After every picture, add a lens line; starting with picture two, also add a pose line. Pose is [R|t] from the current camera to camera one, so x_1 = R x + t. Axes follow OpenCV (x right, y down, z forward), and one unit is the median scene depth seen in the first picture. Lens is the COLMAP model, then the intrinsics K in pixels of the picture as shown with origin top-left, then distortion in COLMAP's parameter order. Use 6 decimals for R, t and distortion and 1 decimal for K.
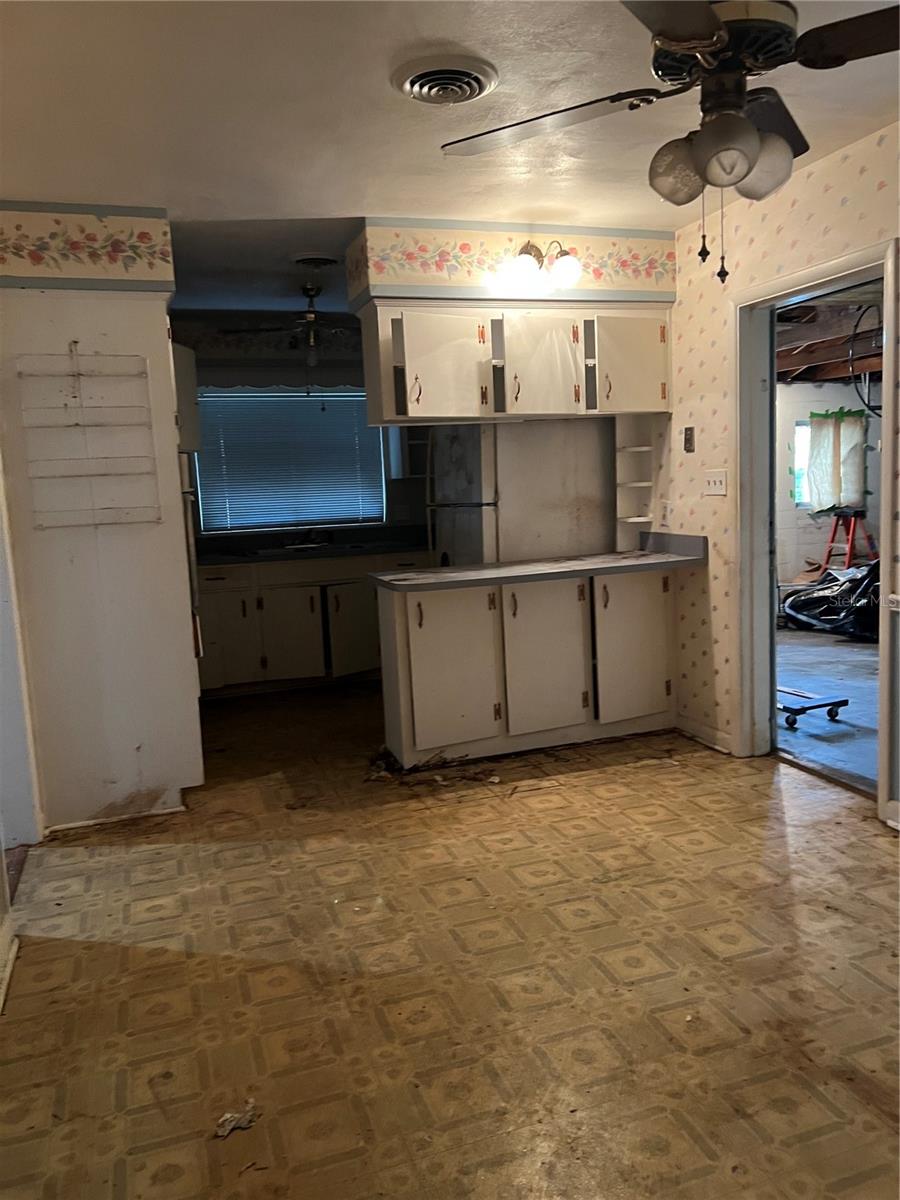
lens RADIAL K [[903.4, 0, 450.0], [0, 903.4, 600.0], [0, 0, 1]] dist [0.054188, -0.052583]
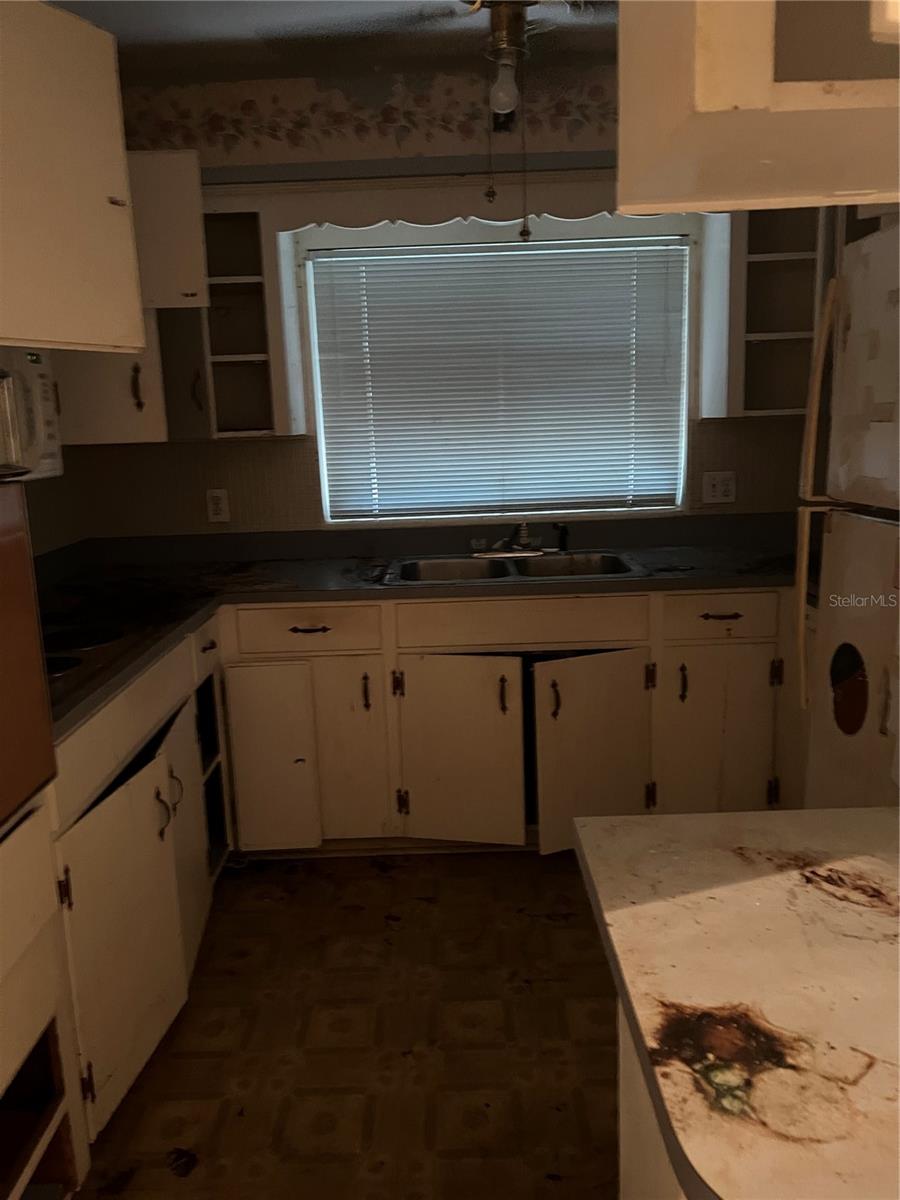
lens RADIAL K [[949.4, 0, 411.0], [0, 949.4, 600.4], [0, 0, 1]] dist [0.128915, 0.002106]
pose [[0.931750, 0.057127, -0.358580, -0.022270], [-0.030671, 0.996399, 0.079042, -0.072625], [0.361804, -0.062649, 0.930147, 0.483363]]
